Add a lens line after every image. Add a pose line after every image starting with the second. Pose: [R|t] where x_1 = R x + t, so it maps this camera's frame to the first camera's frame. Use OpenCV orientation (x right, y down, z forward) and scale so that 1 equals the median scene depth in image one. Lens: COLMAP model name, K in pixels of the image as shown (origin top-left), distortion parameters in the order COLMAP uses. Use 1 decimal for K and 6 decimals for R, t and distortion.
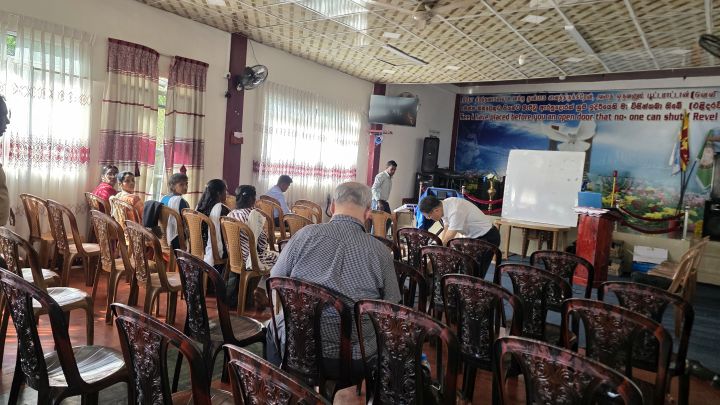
lens RADIAL K [[477.3, 0, 360.3], [0, 477.3, 197.6], [0, 0, 1]] dist [0.069119, -0.063707]
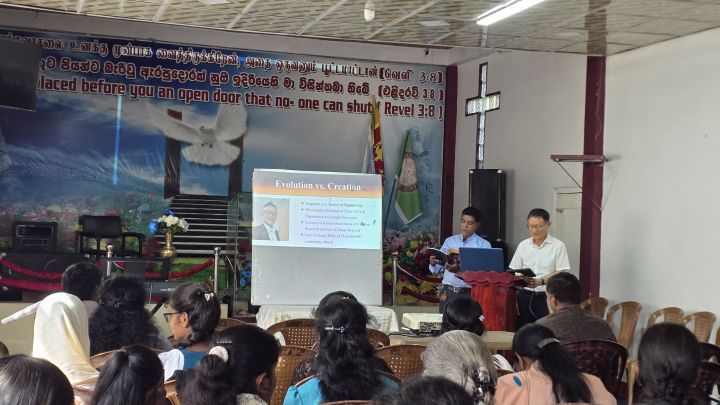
lens RADIAL K [[1107.8, 0, 371.4], [0, 1107.8, 201.3], [0, 0, 1]] dist [0.168563, 0.000000]
pose [[0.569307, -0.039026, 0.821198, -0.499409], [0.063182, 0.997995, 0.003627, -0.054032], [-0.819694, 0.049820, 0.570631, 0.208770]]
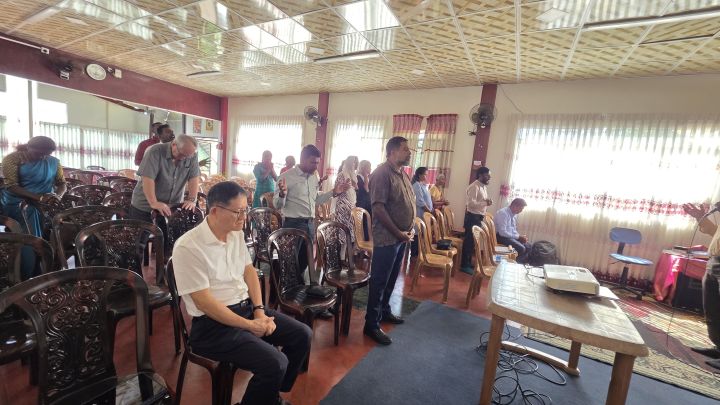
lens RADIAL K [[284.5, 0, 362.3], [0, 284.5, 201.9], [0, 0, 1]] dist [-0.000441, 0.001459]
pose [[0.135501, 0.038392, -0.990033, 0.321536], [-0.147594, 0.988882, 0.018147, 0.001623], [0.979722, 0.143664, 0.139661, 0.435265]]
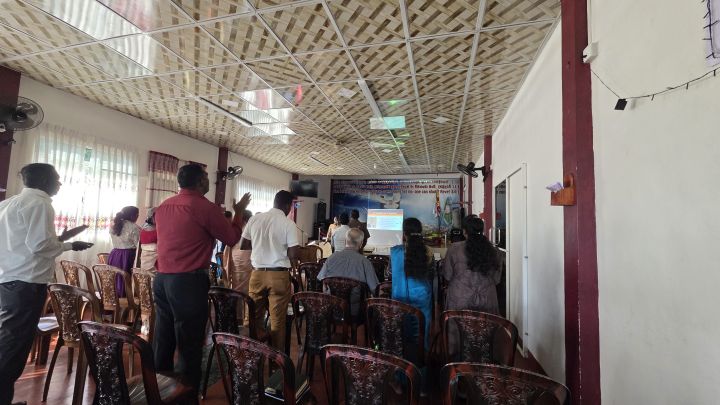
lens RADIAL K [[284.5, 0, 359.7], [0, 284.5, 204.1], [0, 0, 1]] dist [-0.000441, 0.001459]
pose [[0.934512, -0.024464, 0.355091, -0.115455], [0.062854, 0.993299, -0.096982, -0.008435], [-0.350339, 0.112950, 0.929788, -0.062562]]
